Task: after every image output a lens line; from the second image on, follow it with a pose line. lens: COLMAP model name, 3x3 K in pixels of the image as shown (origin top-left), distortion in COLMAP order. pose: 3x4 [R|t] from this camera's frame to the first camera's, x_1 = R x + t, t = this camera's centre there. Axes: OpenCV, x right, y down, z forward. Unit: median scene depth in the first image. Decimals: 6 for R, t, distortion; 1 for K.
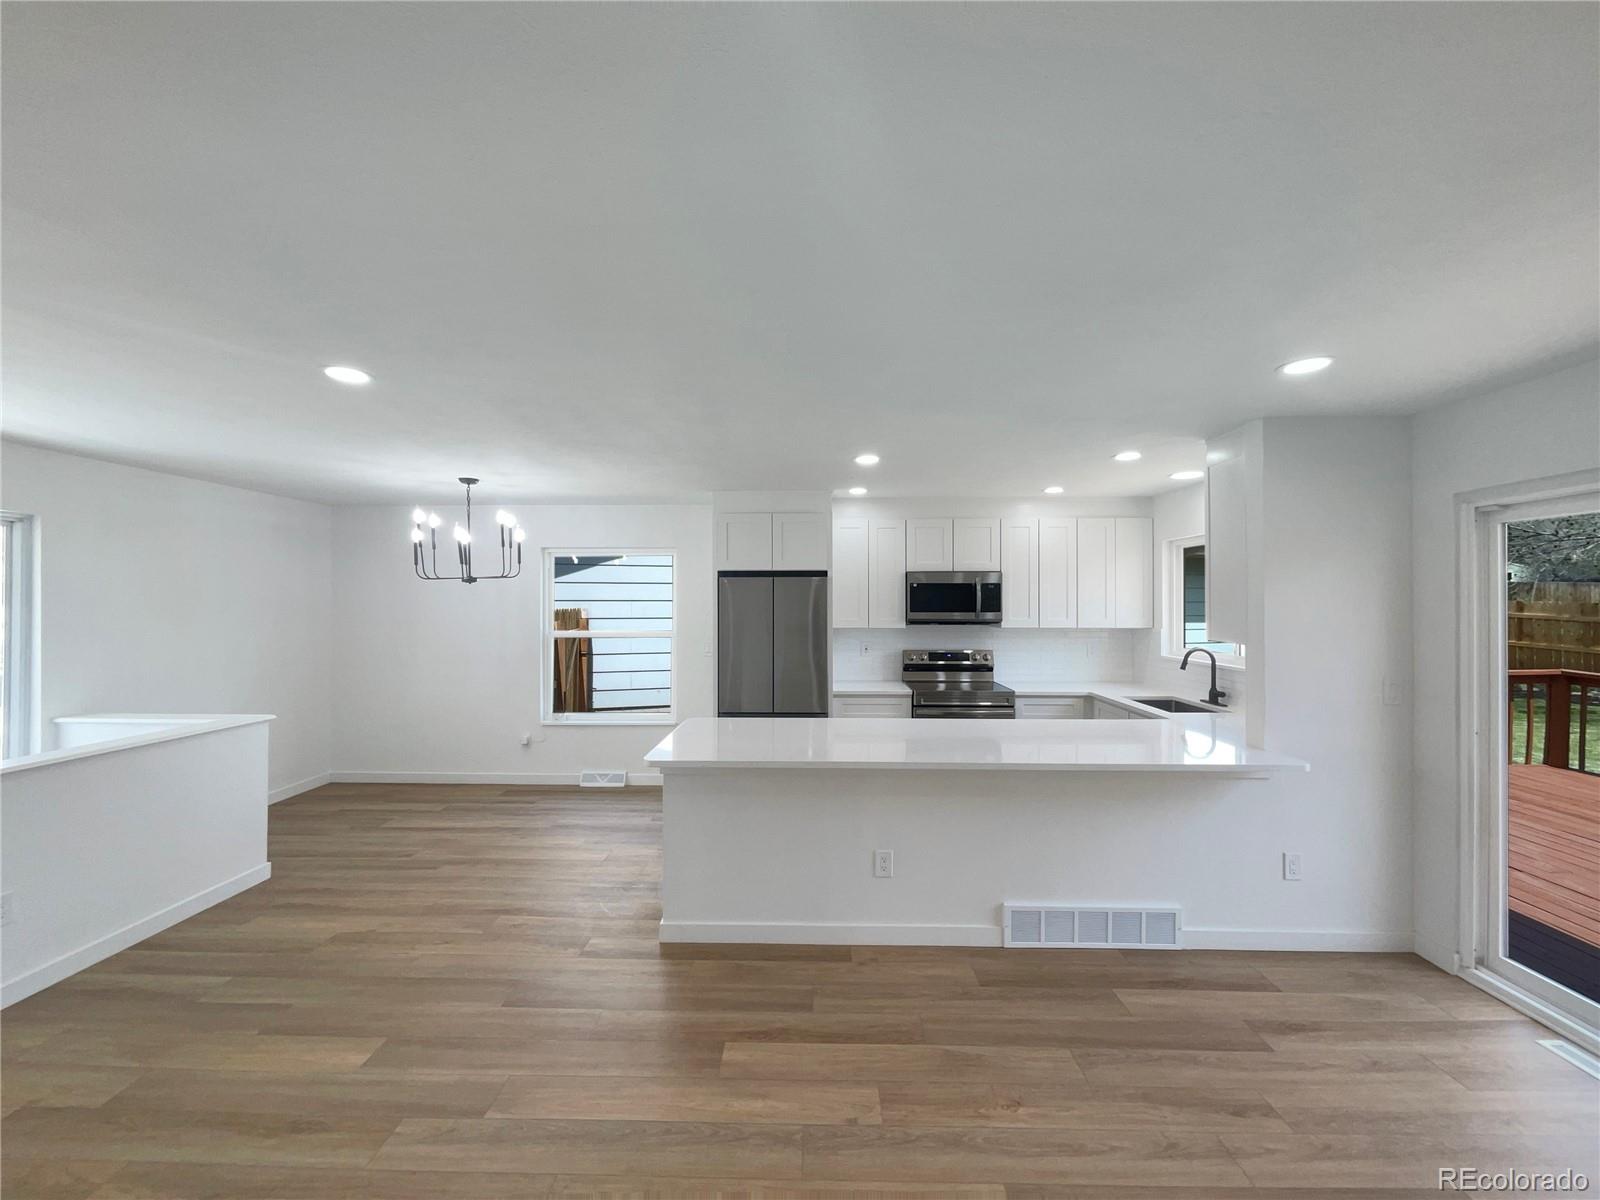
lens RADIAL K [[640.5, 0, 799.2], [0, 640.5, 604.8], [0, 0, 1]] dist [0.001201, 0.000028]
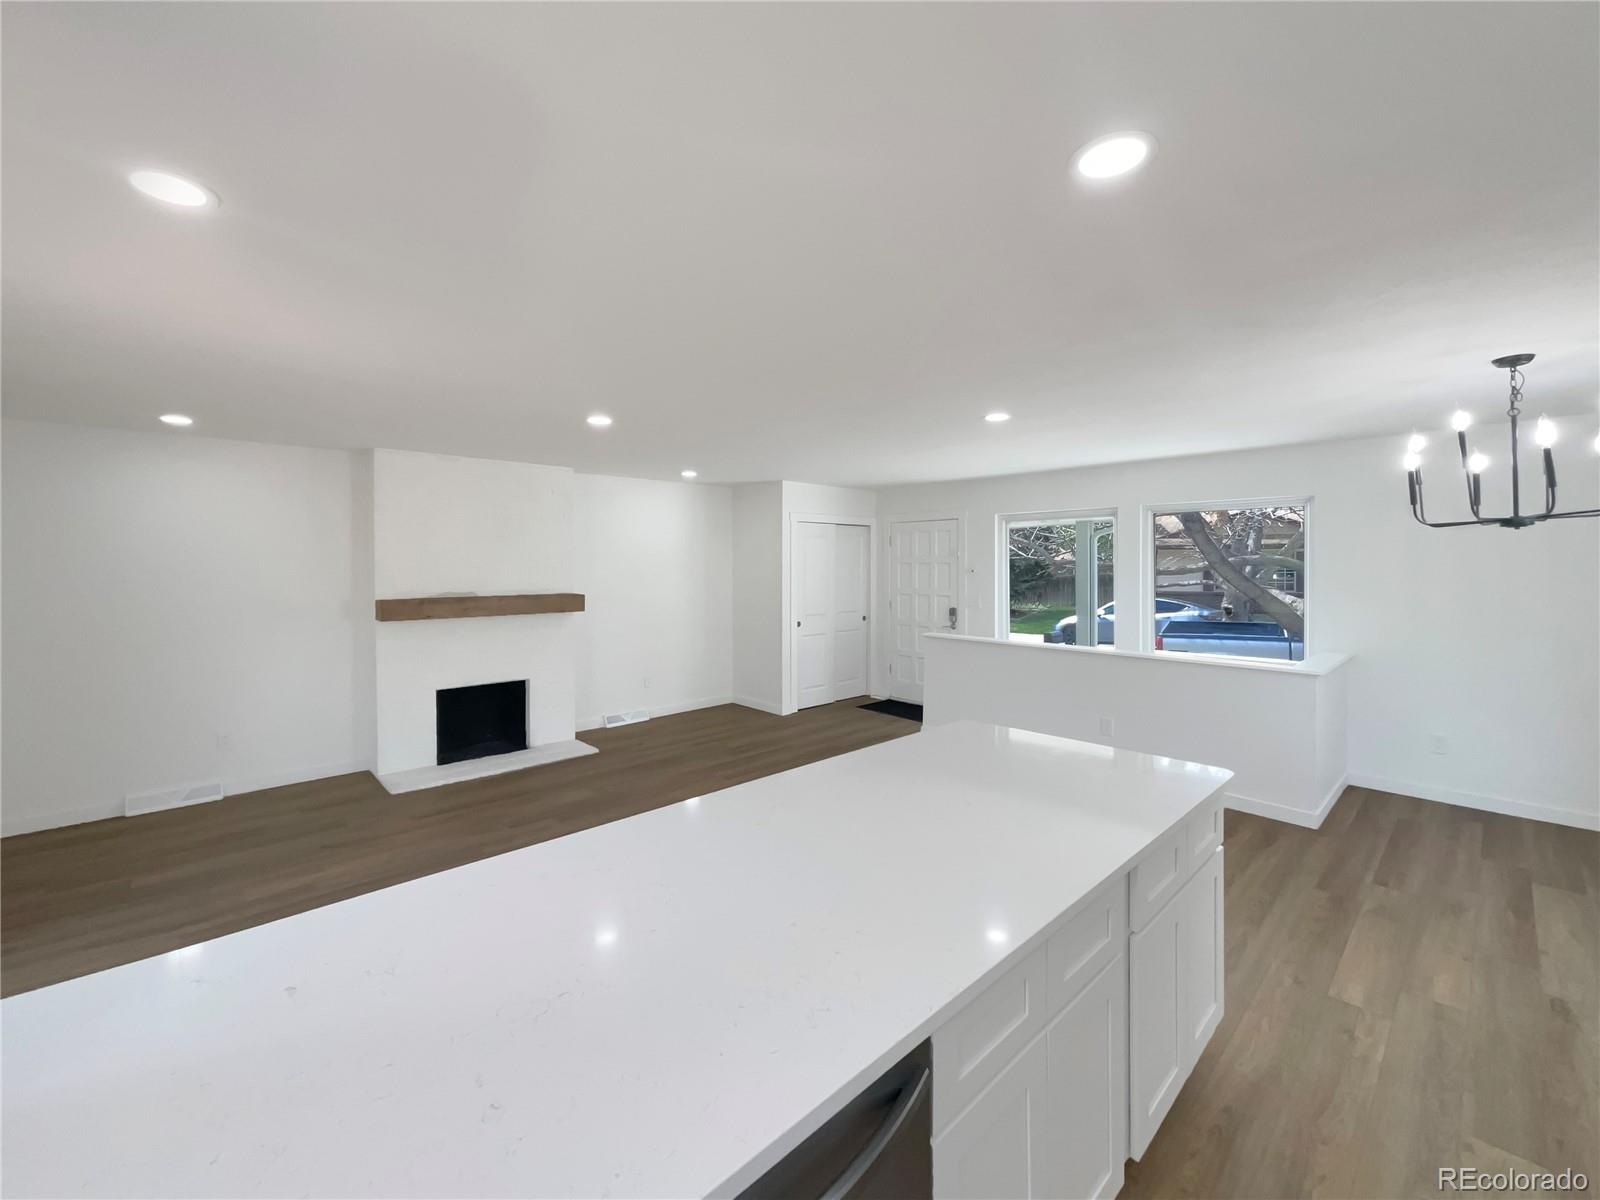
lens RADIAL K [[663.4, 0, 803.9], [0, 663.4, 554.4], [0, 0, 1]] dist [0.000888, 0.000247]
pose [[-0.706936, -0.006491, -0.707247, 0.515611], [0.006490, 0.999856, -0.015664, -0.002686], [0.707247, -0.015664, -0.706793, 1.195657]]
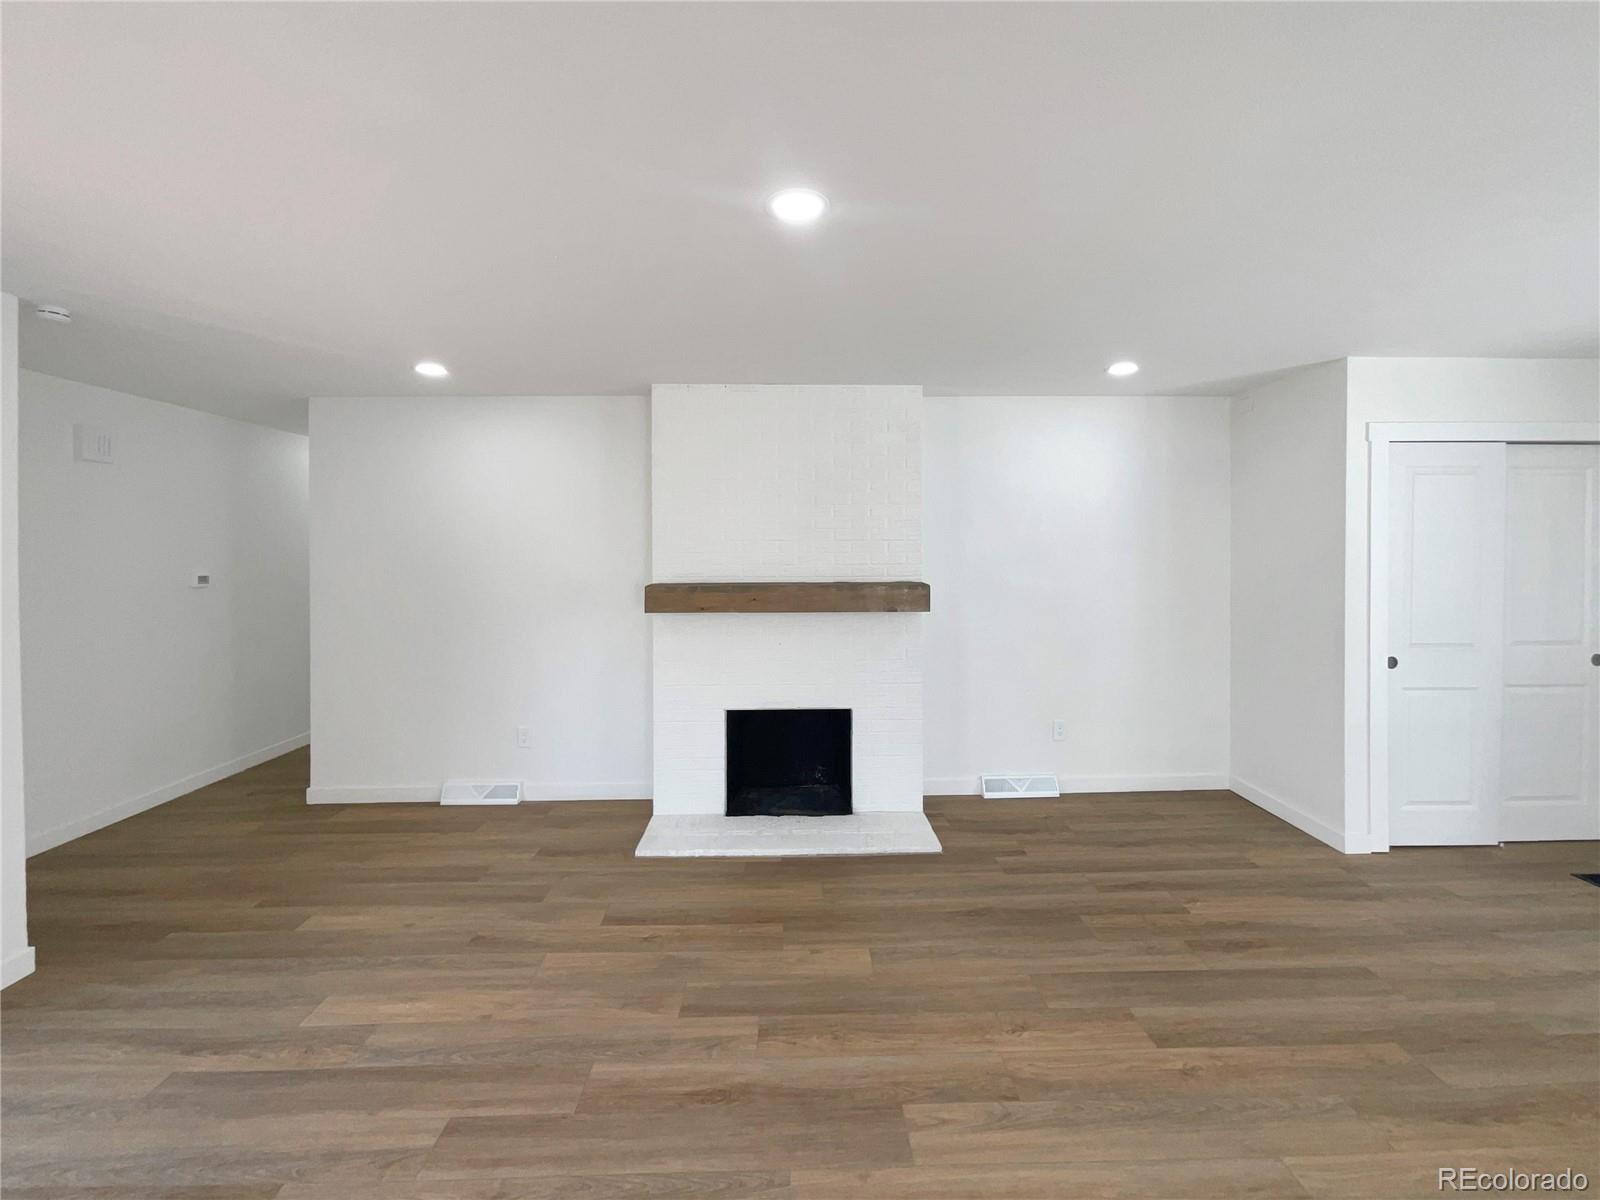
lens RADIAL K [[663.4, 0, 803.9], [0, 663.4, 554.4], [0, 0, 1]] dist [0.000888, 0.000247]
pose [[-0.998336, 0.004953, -0.057453, 0.008614], [0.004937, 0.999988, 0.000415, 0.018701], [0.057454, 0.000131, -0.998348, 0.671992]]
